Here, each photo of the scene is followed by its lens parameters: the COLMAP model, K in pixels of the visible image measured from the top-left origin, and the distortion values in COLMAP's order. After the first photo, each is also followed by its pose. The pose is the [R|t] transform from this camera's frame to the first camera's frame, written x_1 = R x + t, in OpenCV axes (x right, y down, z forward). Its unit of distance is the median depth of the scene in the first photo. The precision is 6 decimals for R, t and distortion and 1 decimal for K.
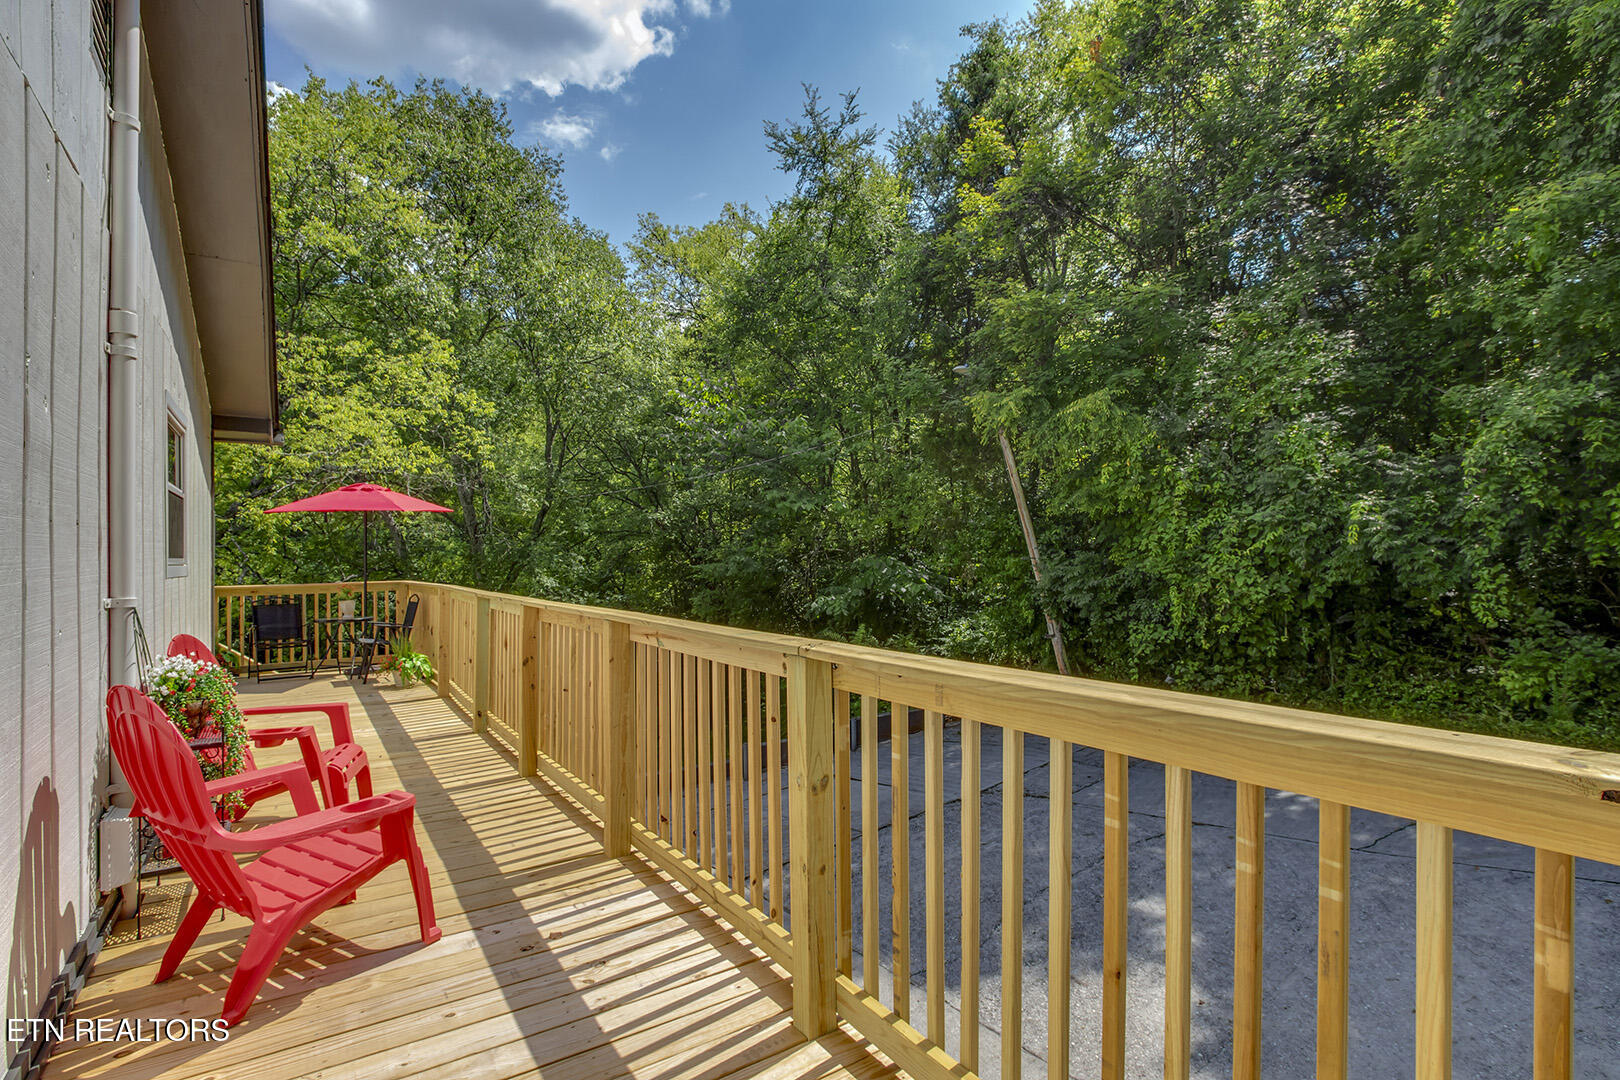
lens RADIAL K [[765.3, 0, 816.8], [0, 765.3, 553.0], [0, 0, 1]] dist [-0.018183, 0.002017]
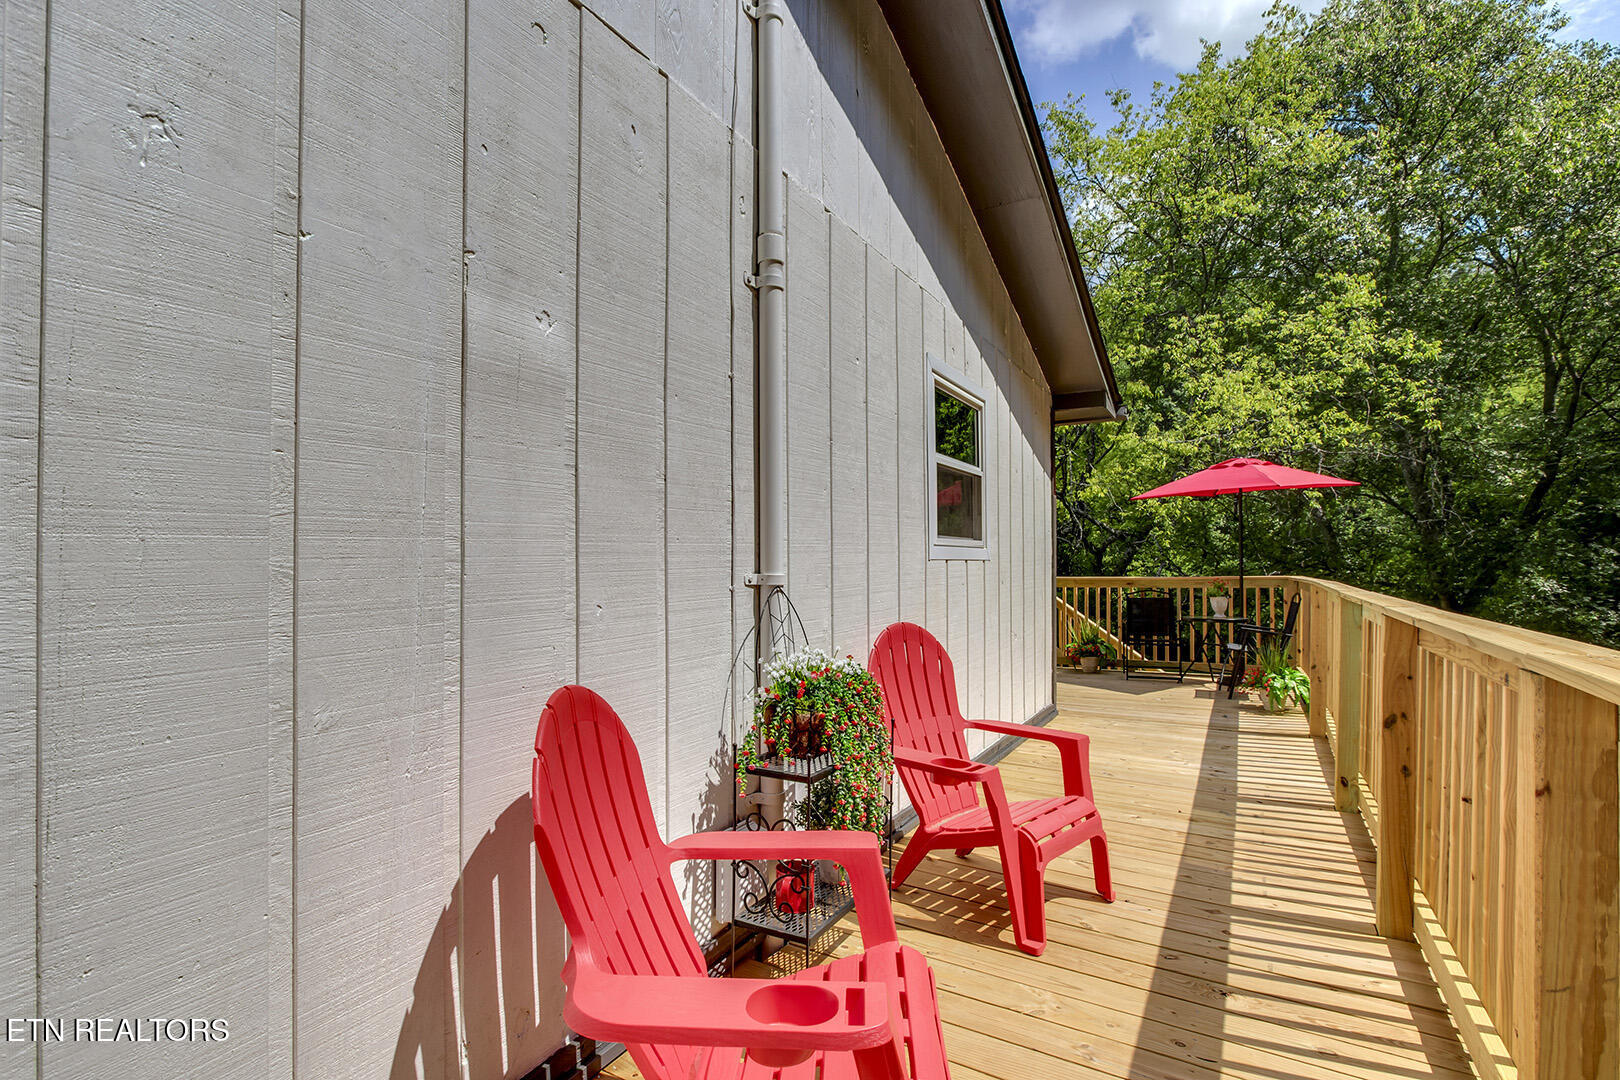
lens RADIAL K [[765.3, 0, 816.8], [0, 765.3, 553.0], [0, 0, 1]] dist [-0.018183, 0.002017]
pose [[0.432591, -0.006664, -0.901566, -0.028788], [0.007098, 0.999967, -0.003986, 0.009255], [0.901562, -0.004675, 0.432624, 0.155294]]
